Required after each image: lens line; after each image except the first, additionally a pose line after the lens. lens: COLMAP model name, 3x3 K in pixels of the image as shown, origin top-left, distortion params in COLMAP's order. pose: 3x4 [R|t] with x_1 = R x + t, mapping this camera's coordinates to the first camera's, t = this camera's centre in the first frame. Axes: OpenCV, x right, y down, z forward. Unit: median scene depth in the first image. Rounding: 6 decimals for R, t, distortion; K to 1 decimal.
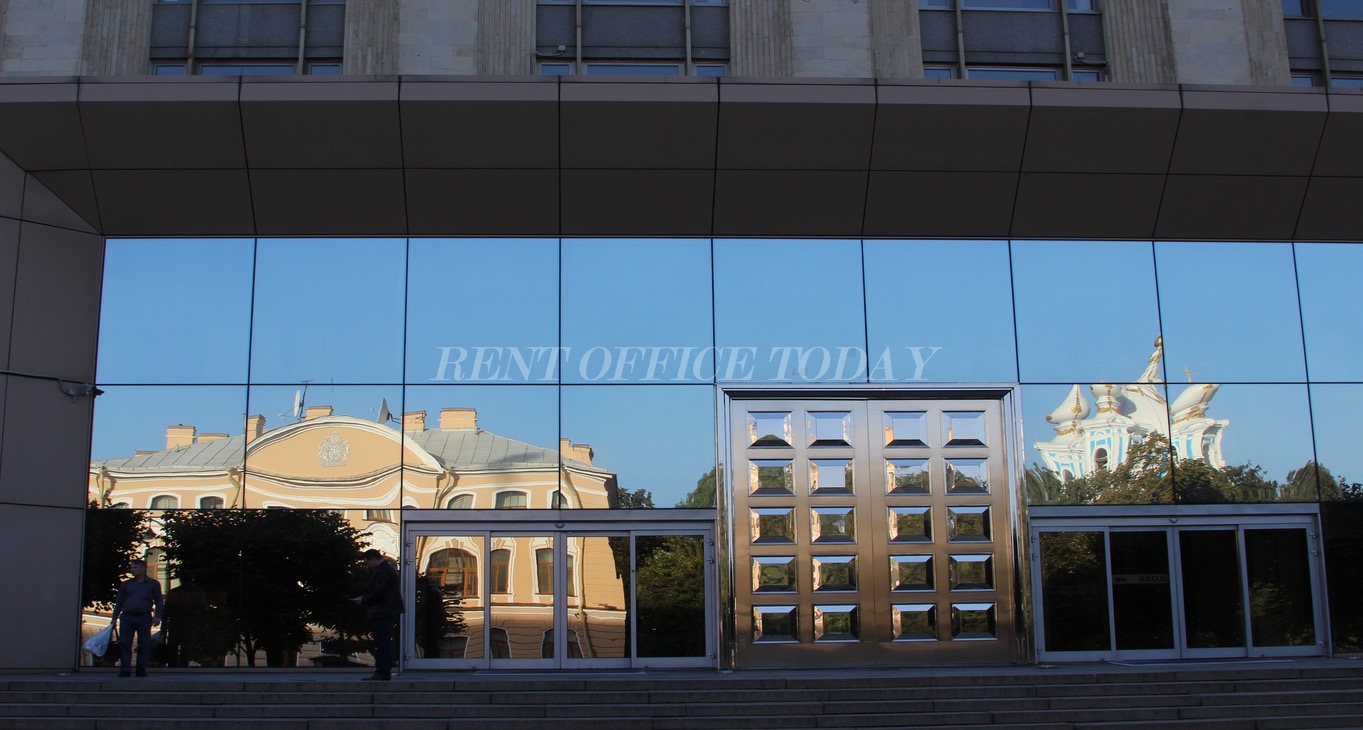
lens RADIAL K [[1440.5, 0, 618.3], [0, 1440.5, 363.6], [0, 0, 1]] dist [-0.130927, 0.028039]
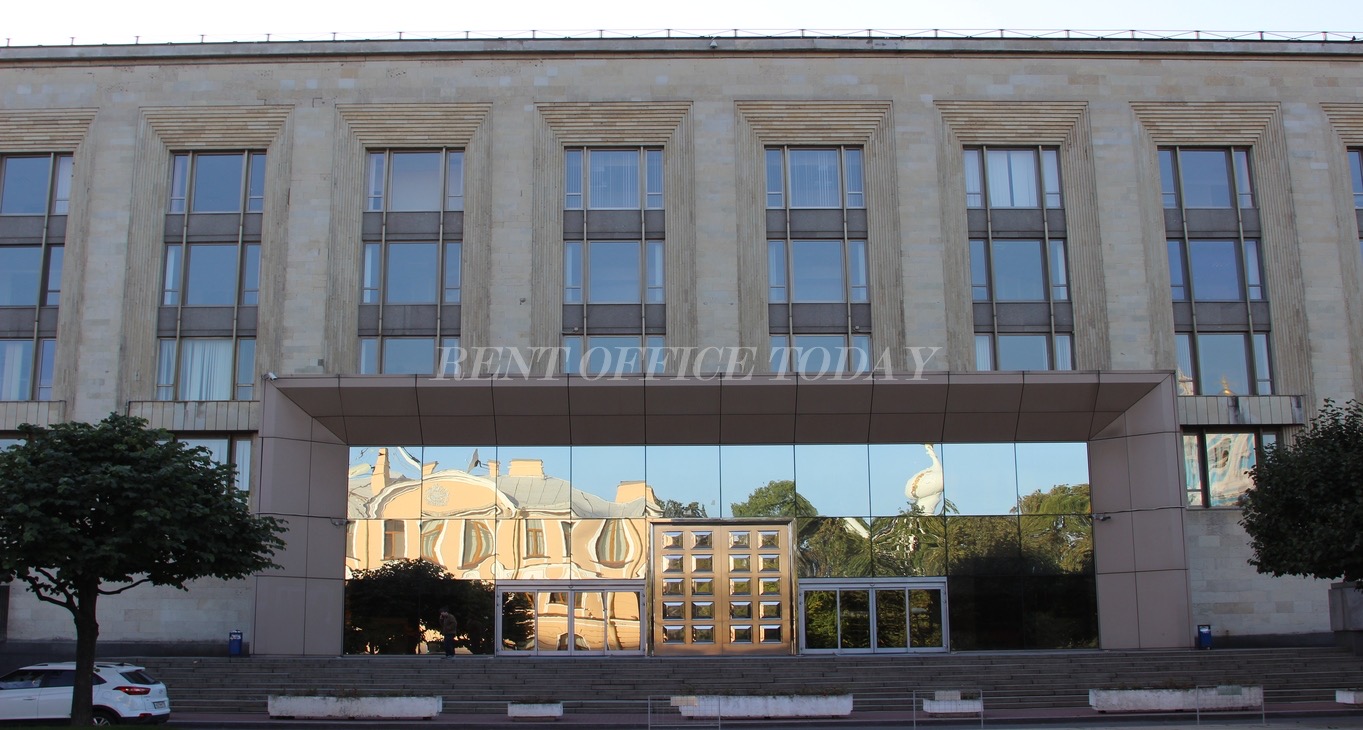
lens RADIAL K [[1578.4, 0, 677.3], [0, 1578.4, 305.2], [0, 0, 1]] dist [-0.184211, 0.116163]
pose [[0.999770, -0.004605, -0.020922, 0.139826], [0.004241, 0.999839, -0.017433, -0.219061], [0.020999, 0.017340, 0.999629, -1.092043]]
